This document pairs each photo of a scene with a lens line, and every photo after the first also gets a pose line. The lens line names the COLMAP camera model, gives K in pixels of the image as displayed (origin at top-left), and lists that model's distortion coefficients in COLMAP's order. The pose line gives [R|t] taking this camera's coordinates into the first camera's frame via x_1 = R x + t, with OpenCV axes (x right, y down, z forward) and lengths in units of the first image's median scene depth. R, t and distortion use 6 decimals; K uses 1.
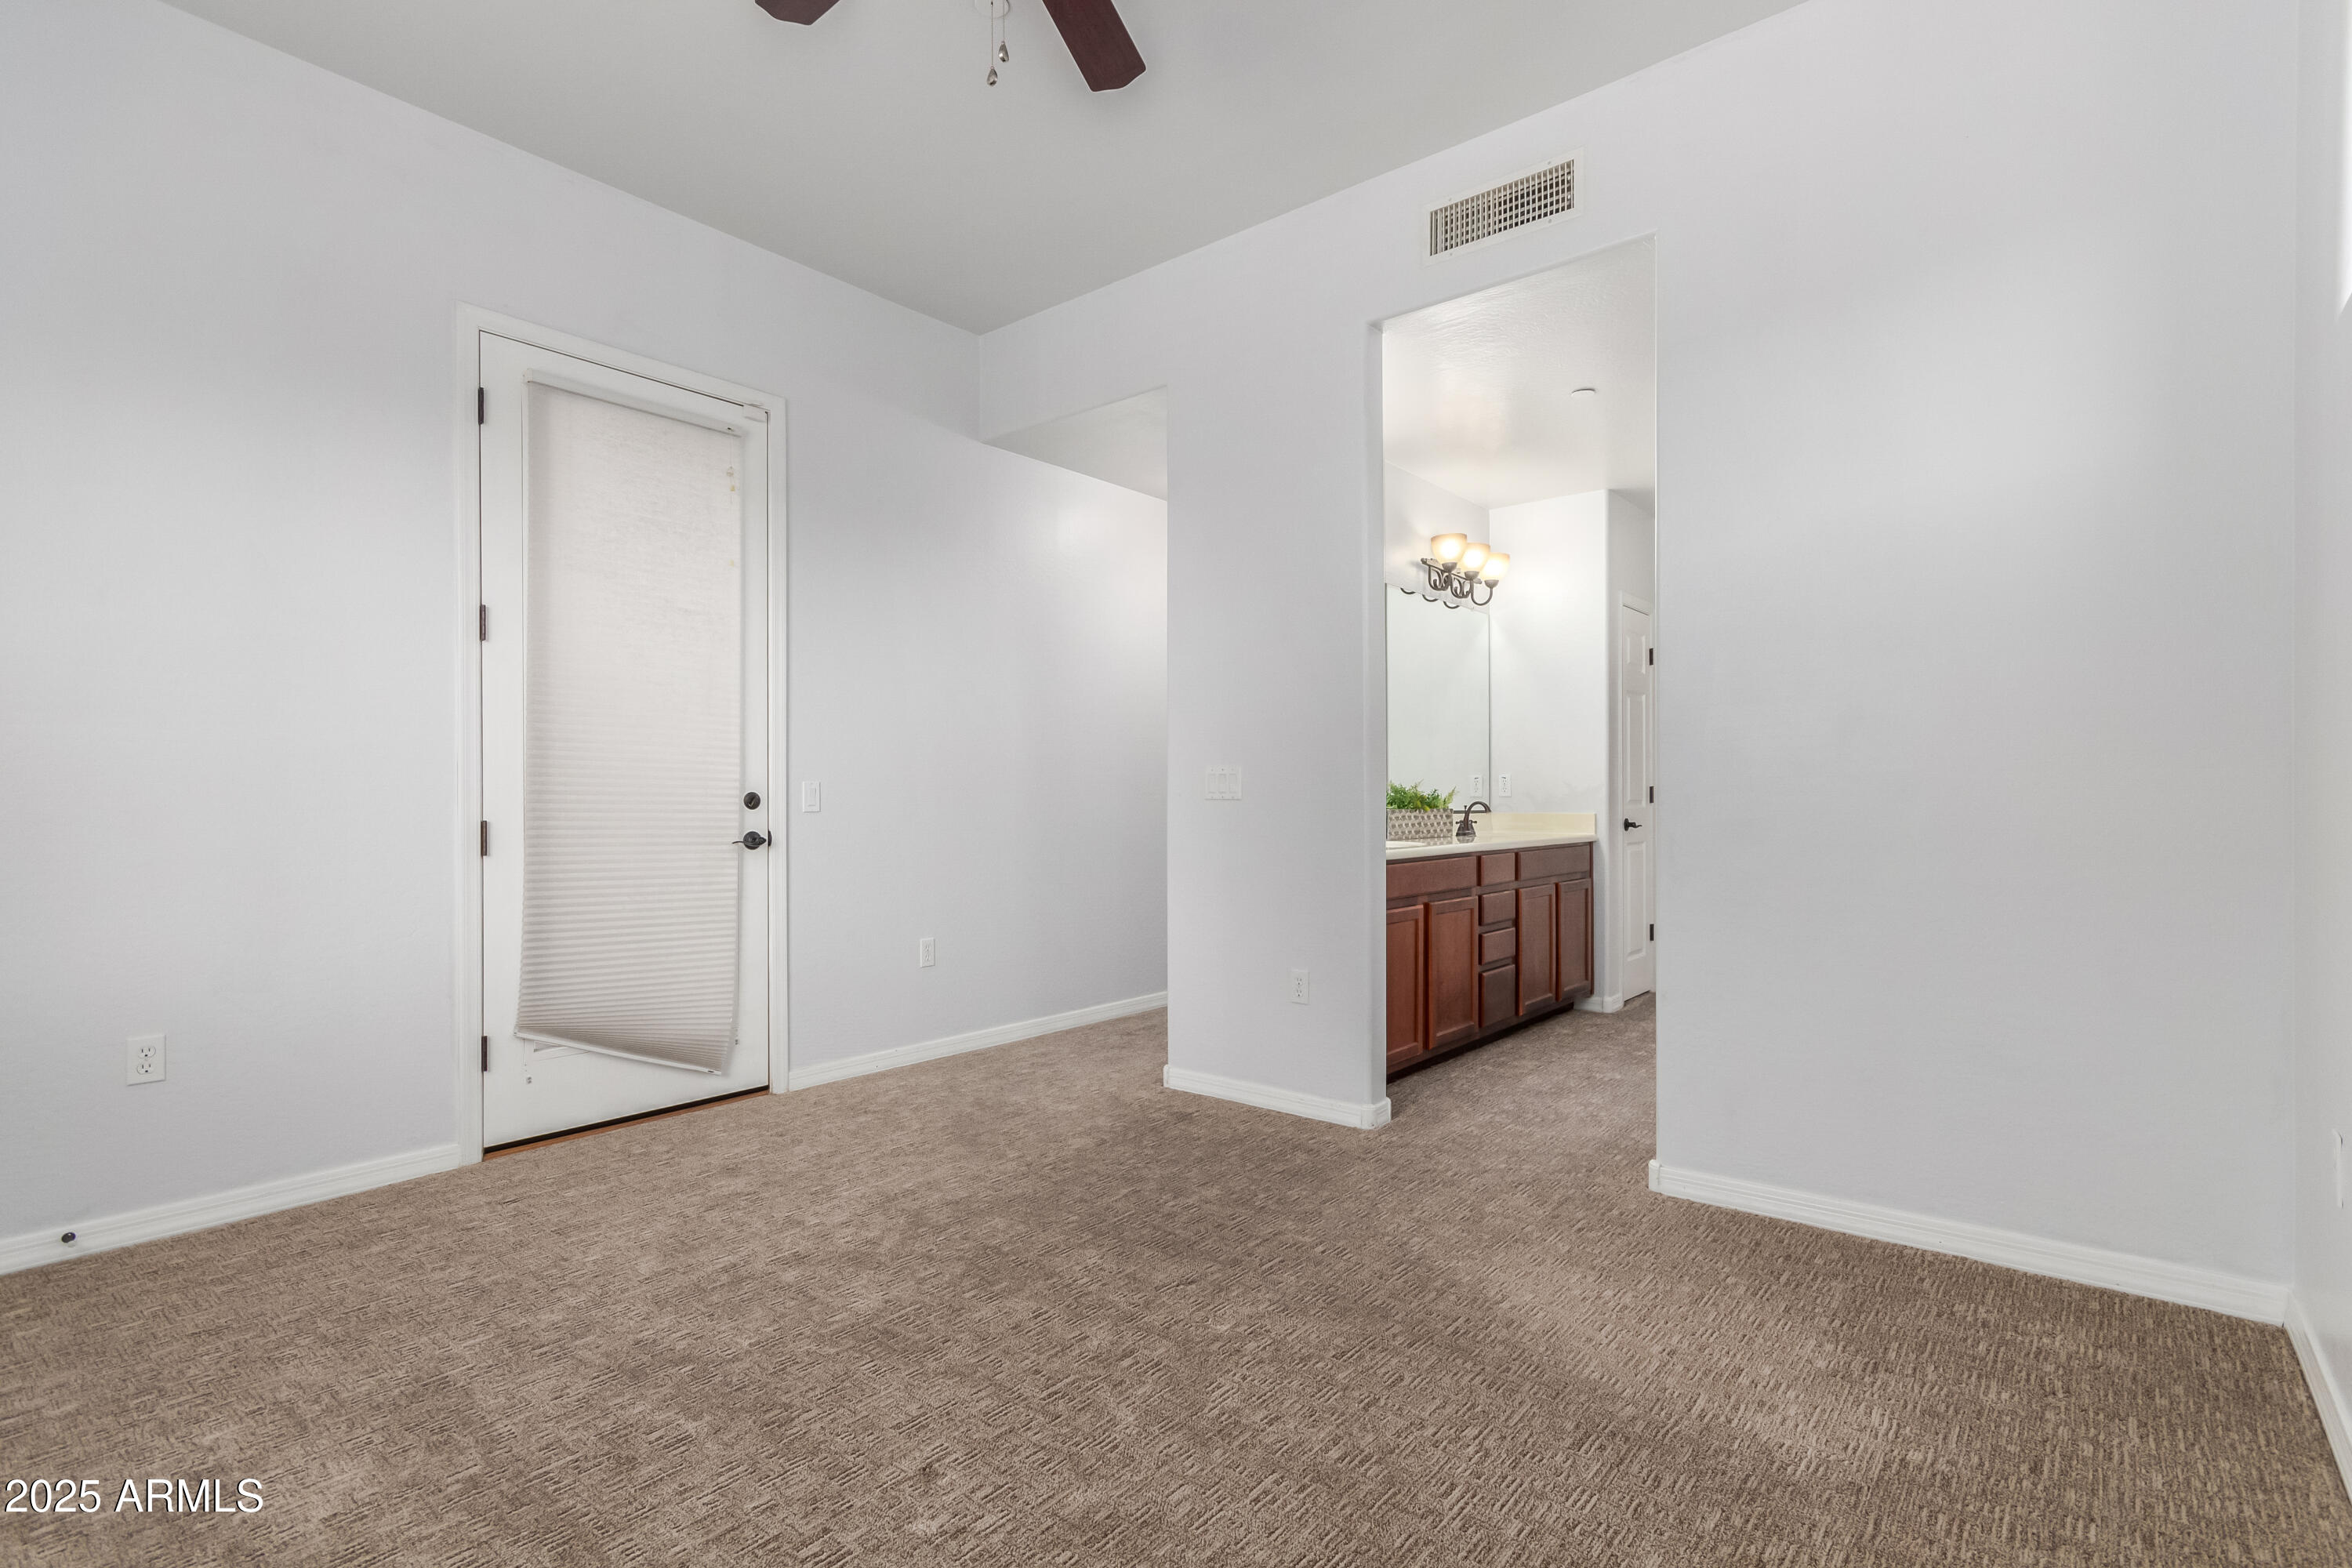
lens RADIAL K [[1101.0, 0, 1176.0], [0, 1101.0, 784.0], [0, 0, 1]] dist [0.001609, 0.000133]
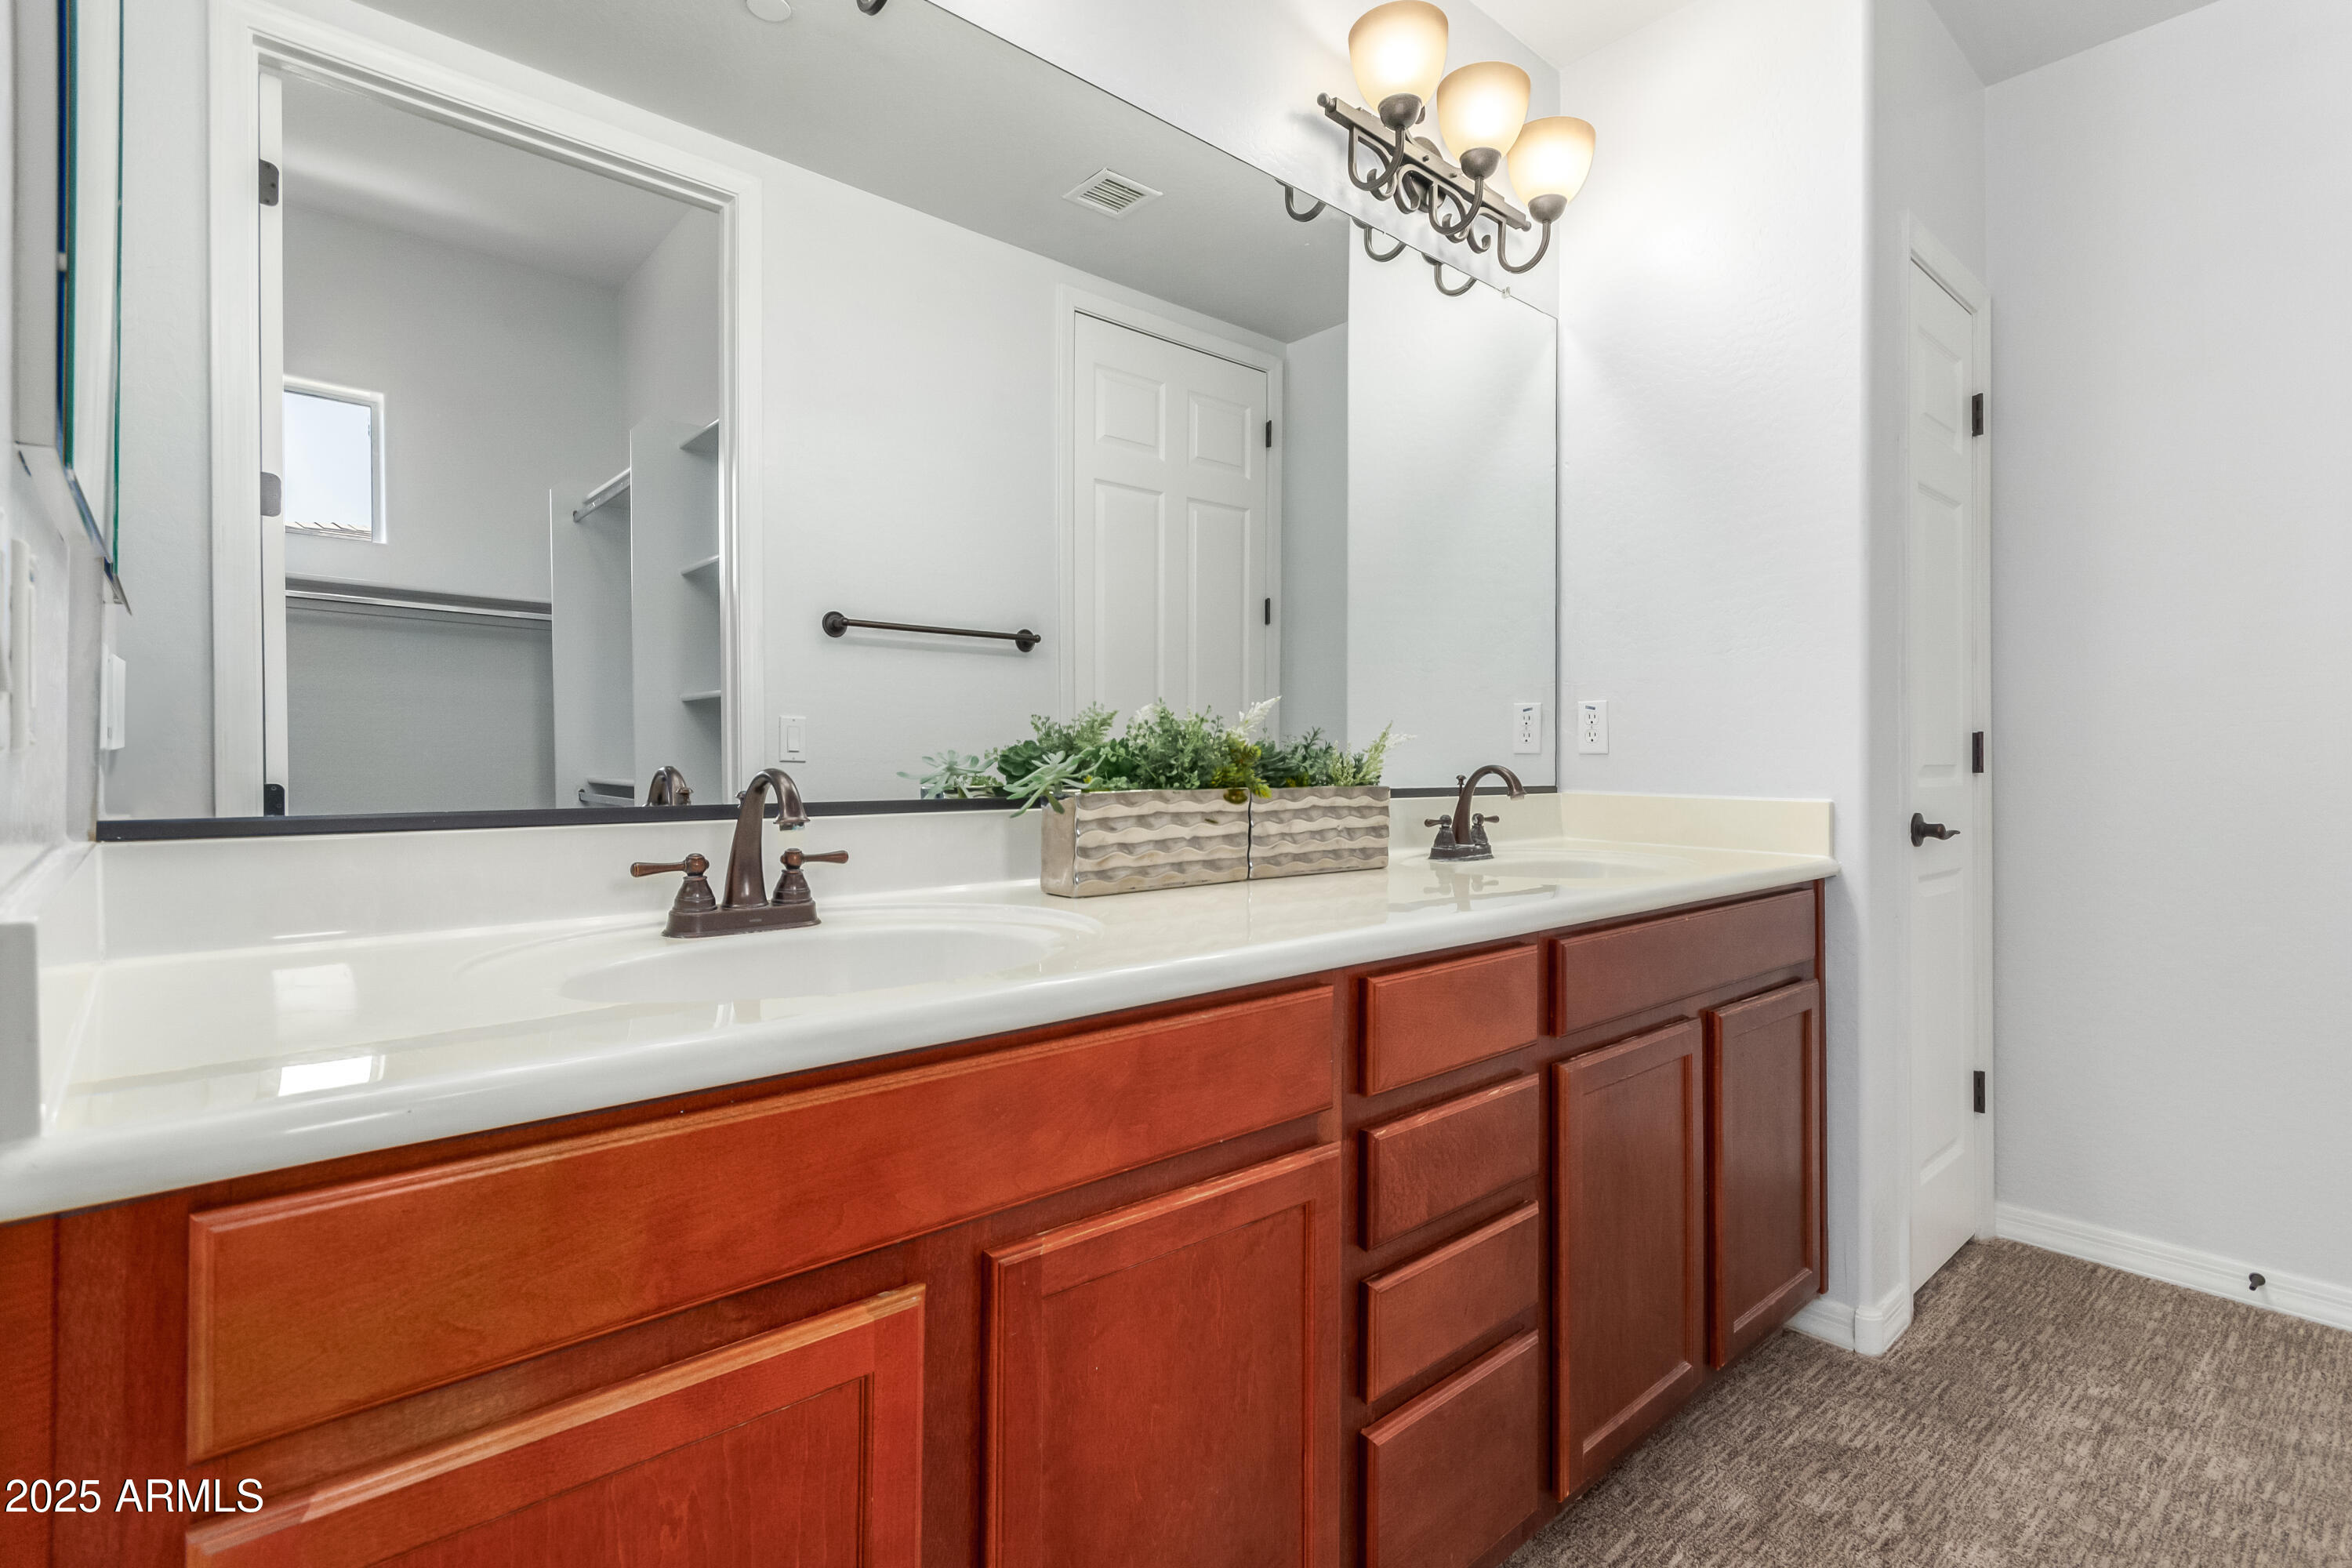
lens RADIAL K [[1111.7, 0, 1182.6], [0, 1111.7, 735.1], [0, 0, 1]] dist [0.010272, -0.000135]
pose [[0.988398, 0.005334, -0.151796, 0.226580], [-0.006679, 0.999943, -0.008352, 0.009488], [0.151742, 0.009269, 0.988377, 0.608117]]
